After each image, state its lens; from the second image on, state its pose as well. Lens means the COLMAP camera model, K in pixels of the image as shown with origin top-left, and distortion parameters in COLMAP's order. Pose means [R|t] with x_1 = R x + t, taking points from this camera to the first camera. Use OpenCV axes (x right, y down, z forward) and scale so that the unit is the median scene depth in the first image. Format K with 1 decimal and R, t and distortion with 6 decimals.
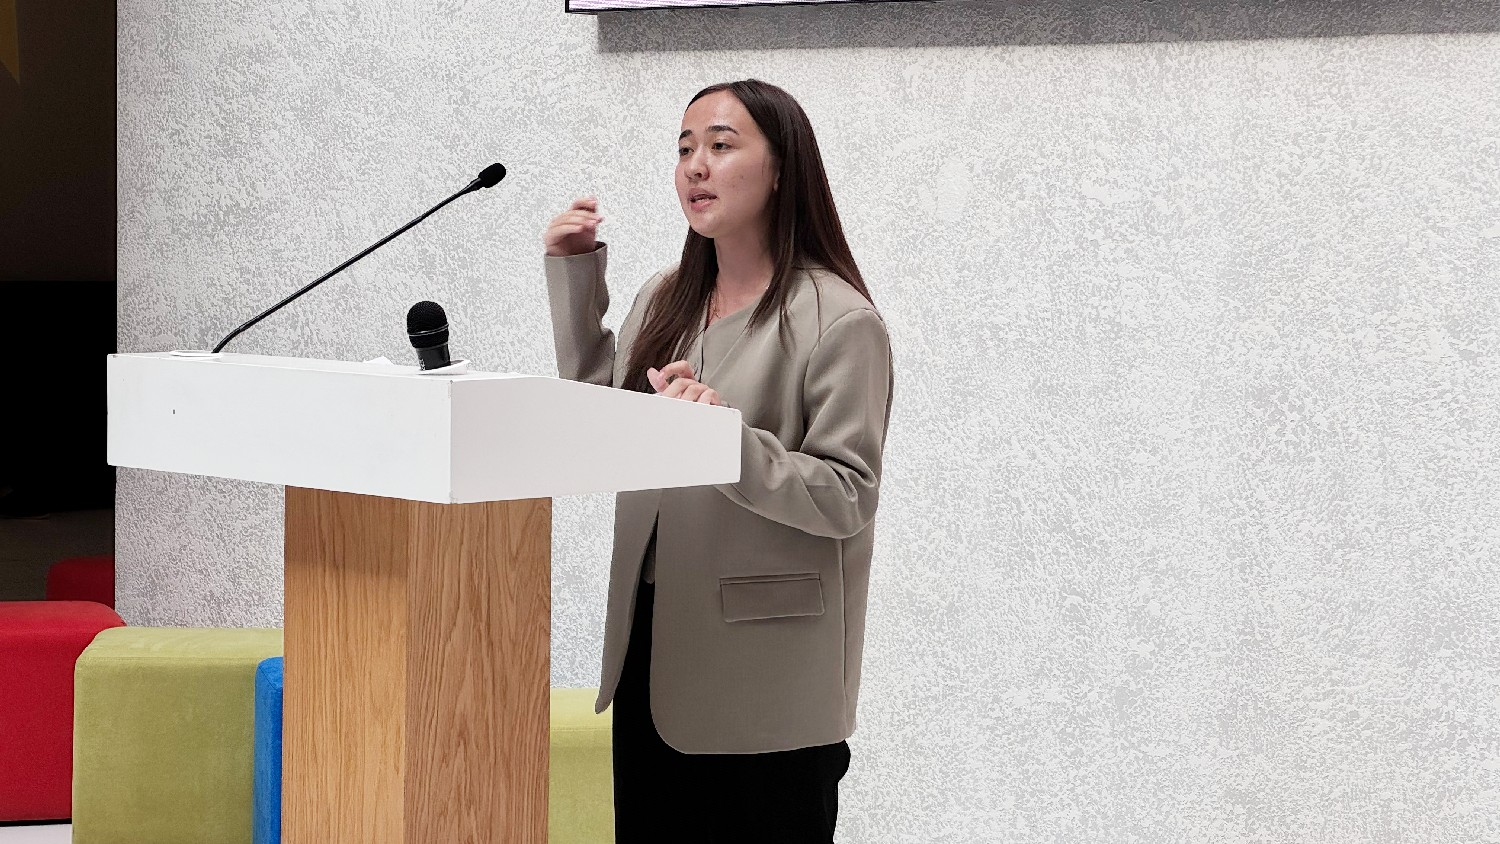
lens RADIAL K [[3398.4, 0, 749.5], [0, 3398.4, 427.8], [0, 0, 1]] dist [0.172282, 0.000000]
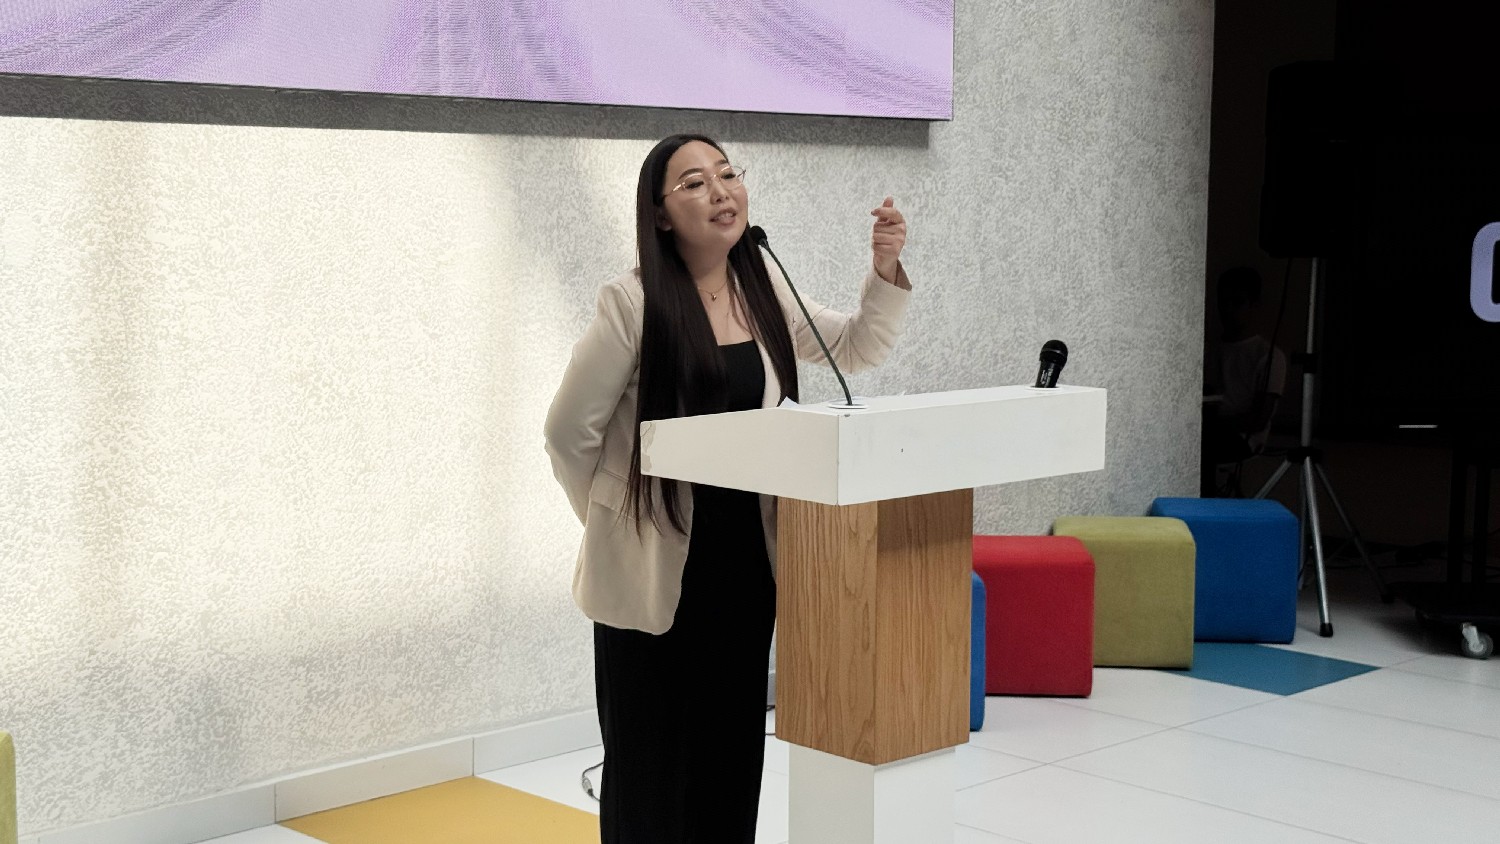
lens RADIAL K [[2119.8, 0, 757.6], [0, 2119.8, 445.9], [0, 0, 1]] dist [0.119300, 0.000000]
pose [[0.029387, -0.135593, 0.990329, -0.717578], [0.063971, 0.988981, 0.133510, -0.086938], [-0.997519, 0.059428, 0.037738, 0.768733]]
